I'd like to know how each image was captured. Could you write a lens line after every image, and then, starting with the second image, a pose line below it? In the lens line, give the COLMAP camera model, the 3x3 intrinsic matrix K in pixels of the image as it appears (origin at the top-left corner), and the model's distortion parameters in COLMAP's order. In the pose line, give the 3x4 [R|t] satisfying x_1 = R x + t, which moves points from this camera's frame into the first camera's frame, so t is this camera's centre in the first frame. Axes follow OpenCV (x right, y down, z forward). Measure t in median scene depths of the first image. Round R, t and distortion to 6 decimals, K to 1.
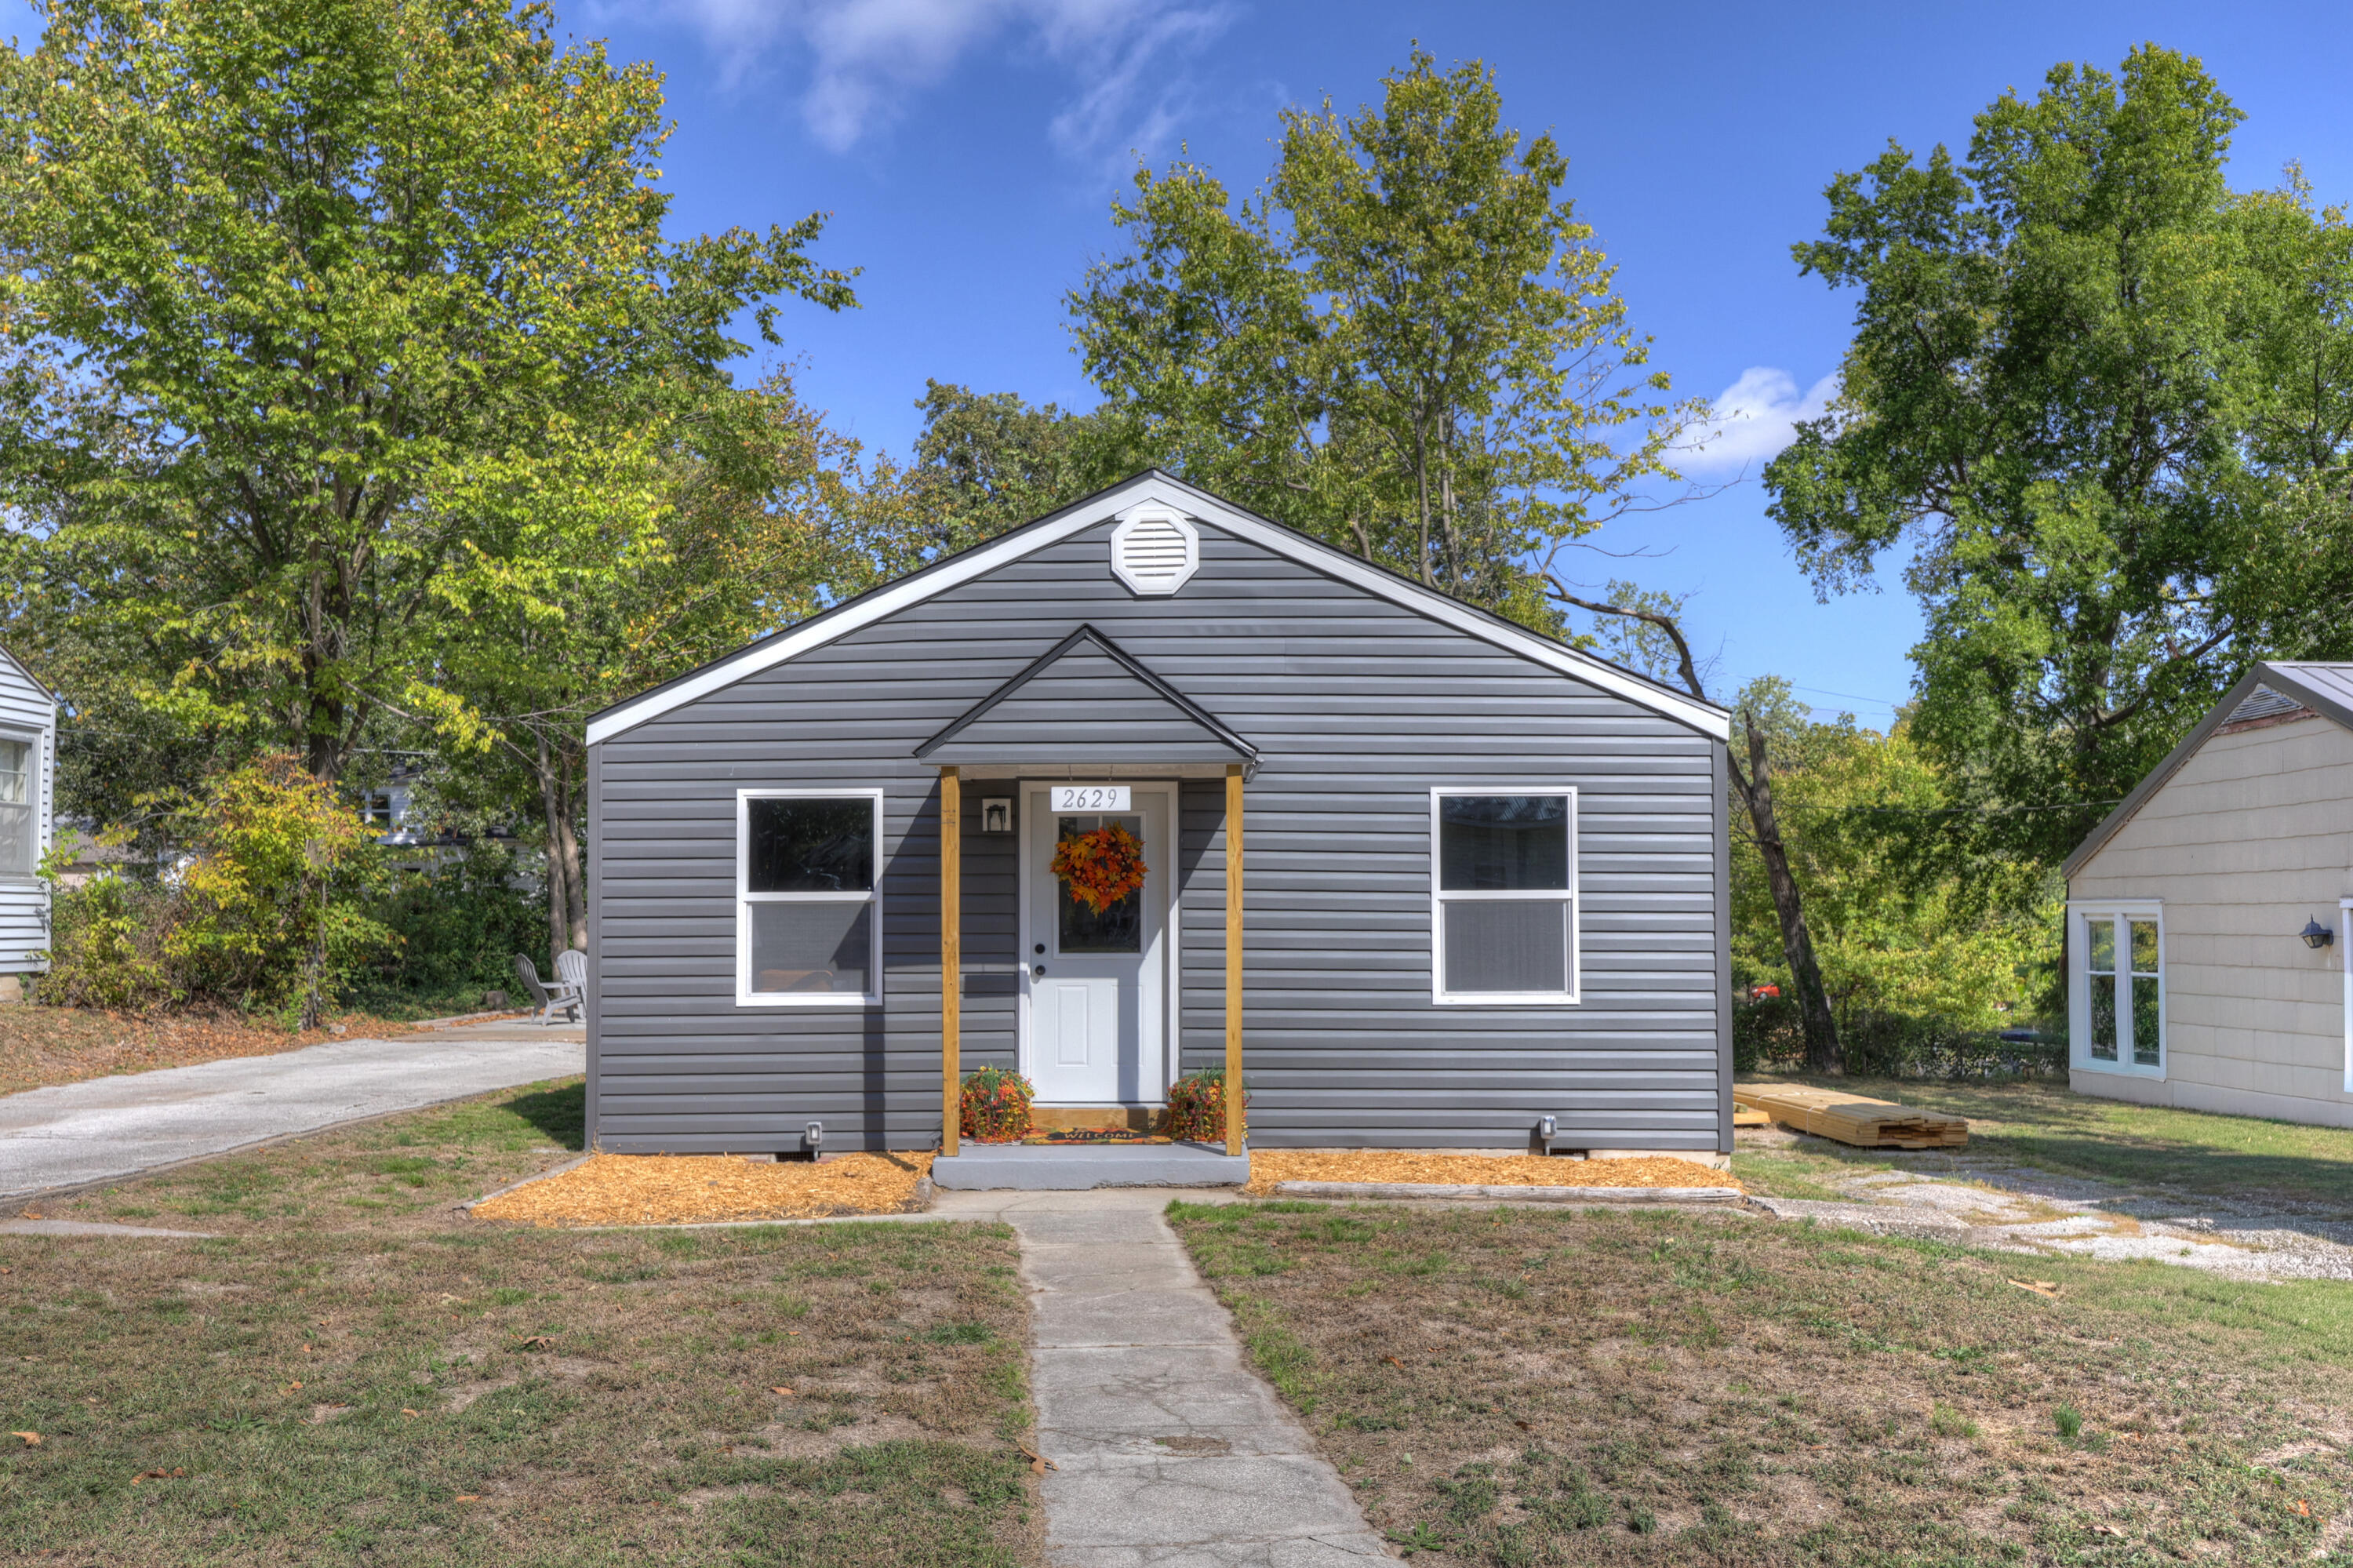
lens RADIAL K [[1921.8, 0, 1172.2], [0, 1921.8, 878.6], [0, 0, 1]] dist [-0.067723, 0.153296]
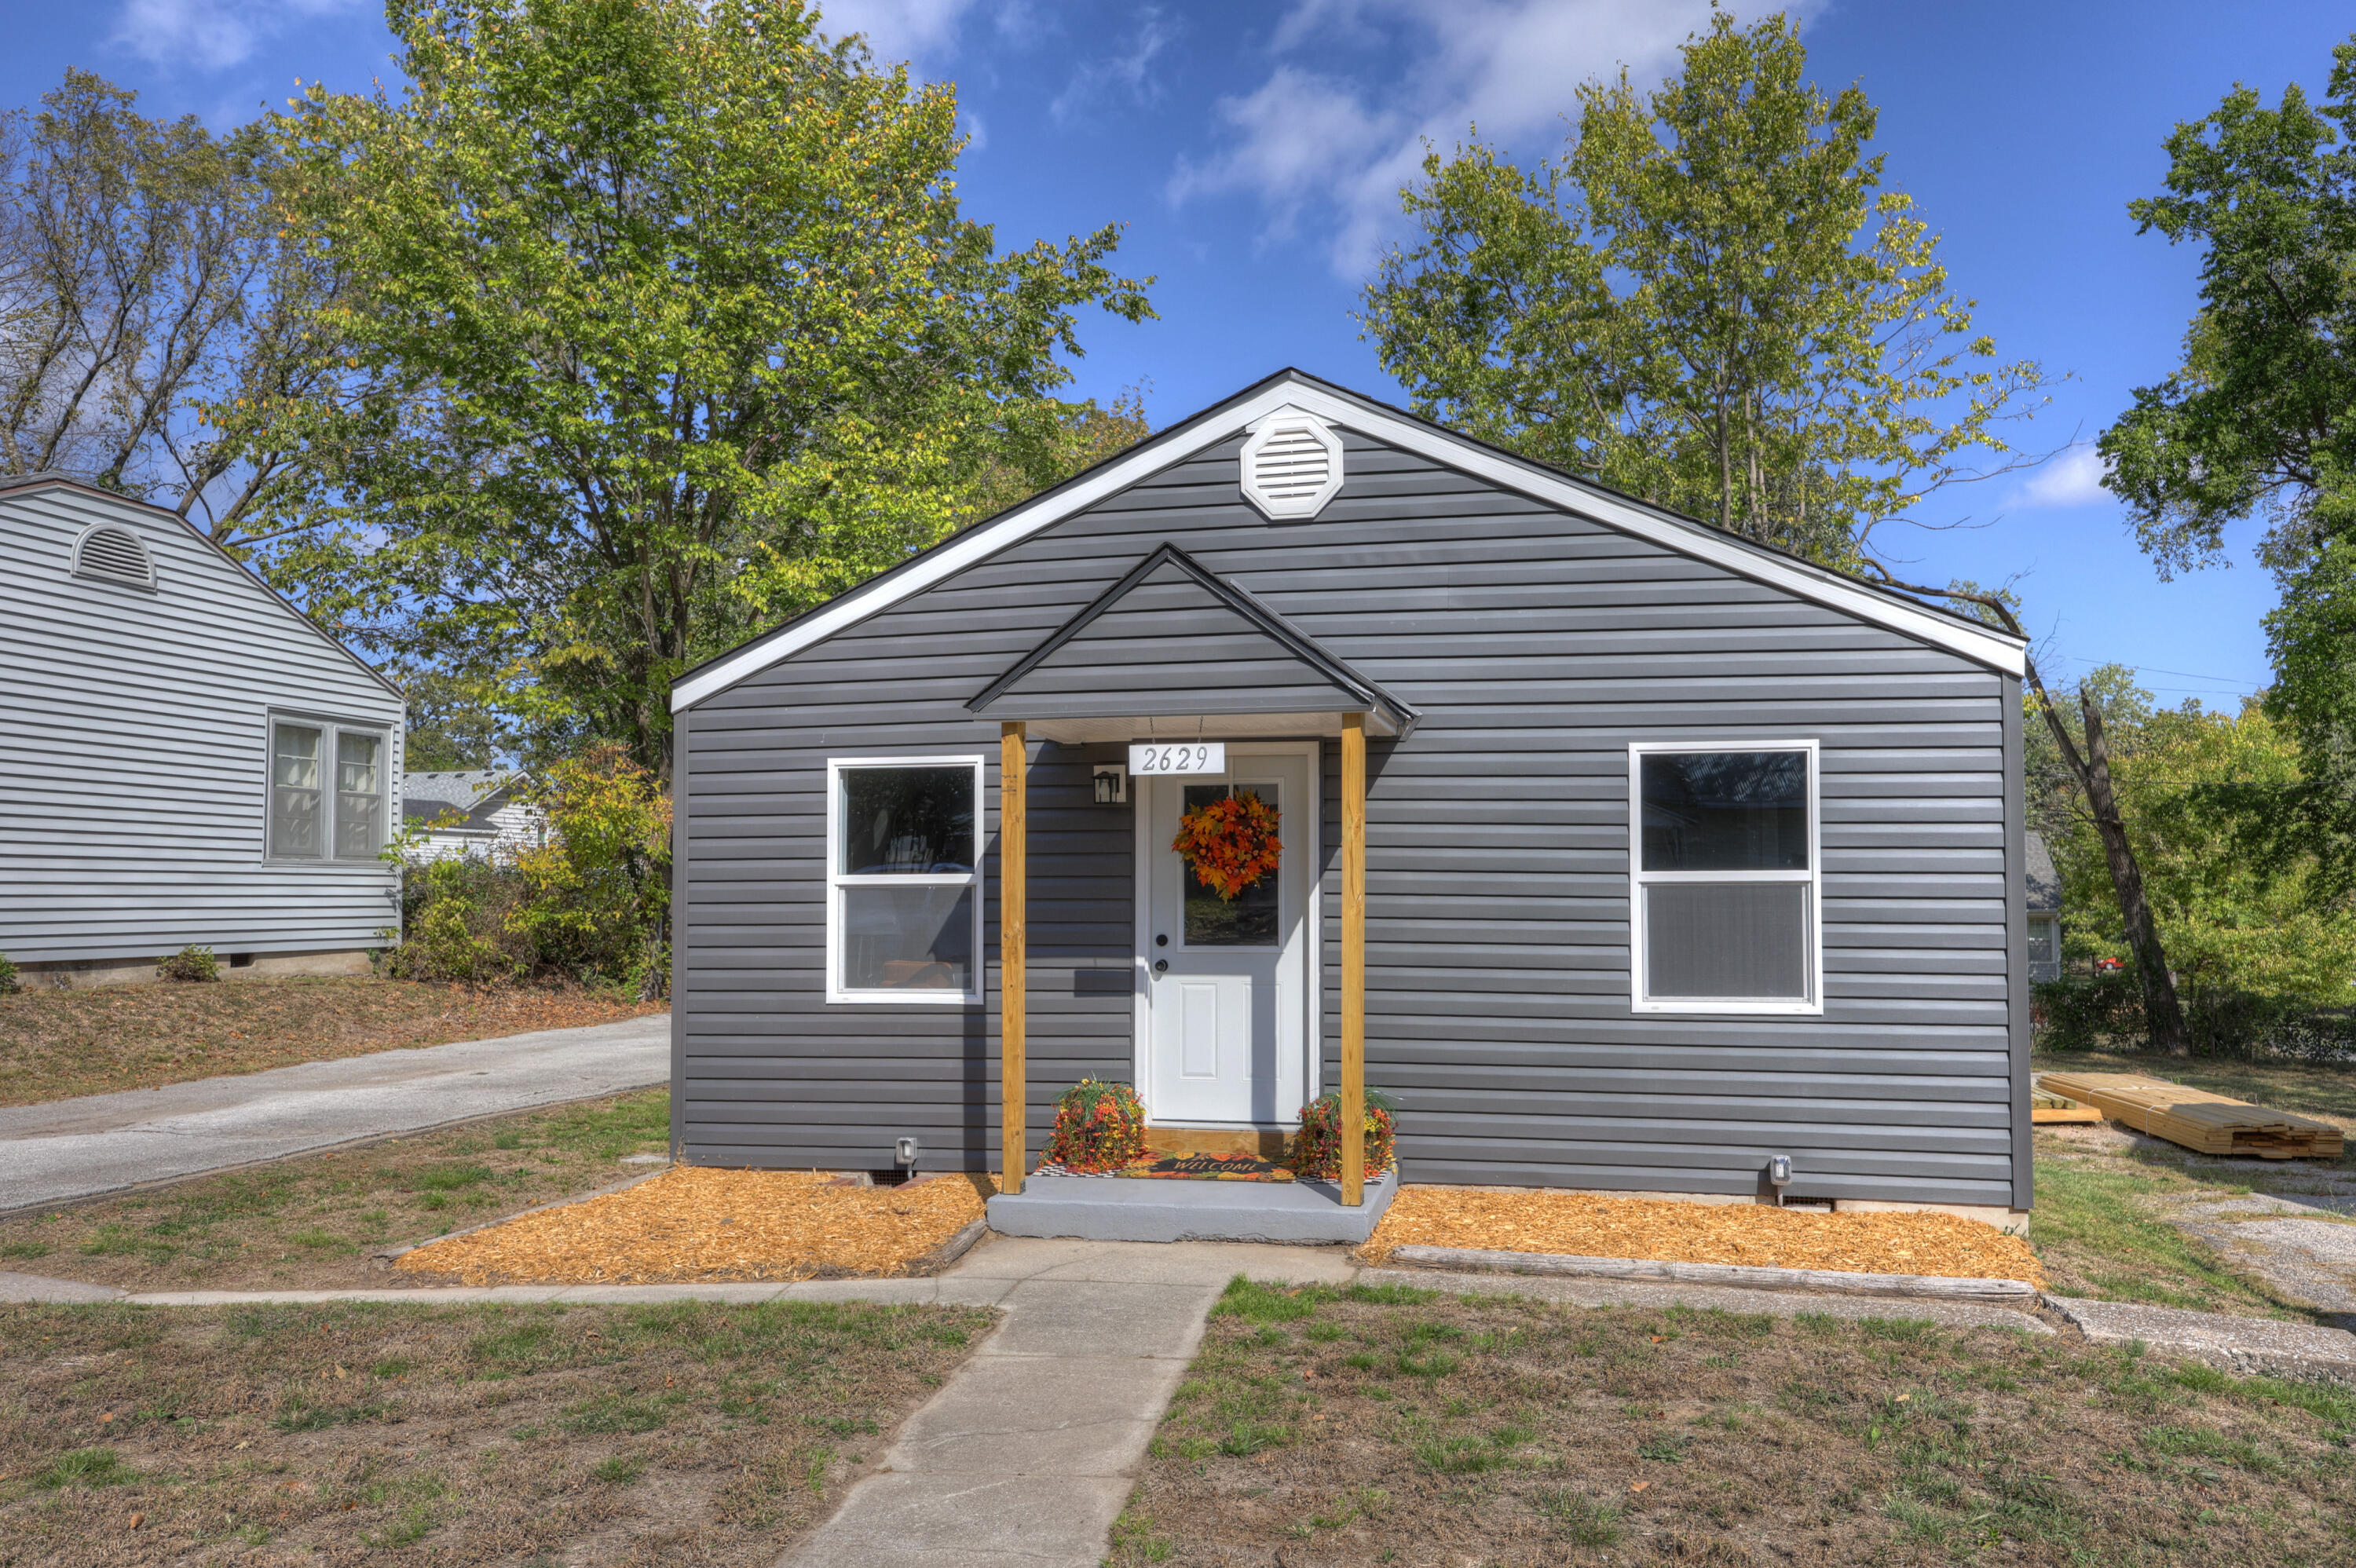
lens RADIAL K [[1601.7, 0, 1272.6], [0, 1601.7, 864.9], [0, 0, 1]] dist [-0.005549, 0.001786]
pose [[0.983315, -0.002555, -0.181894, 0.069135], [0.003027, 0.999993, 0.002320, 0.000985], [0.181886, -0.002832, 0.983315, 0.195405]]
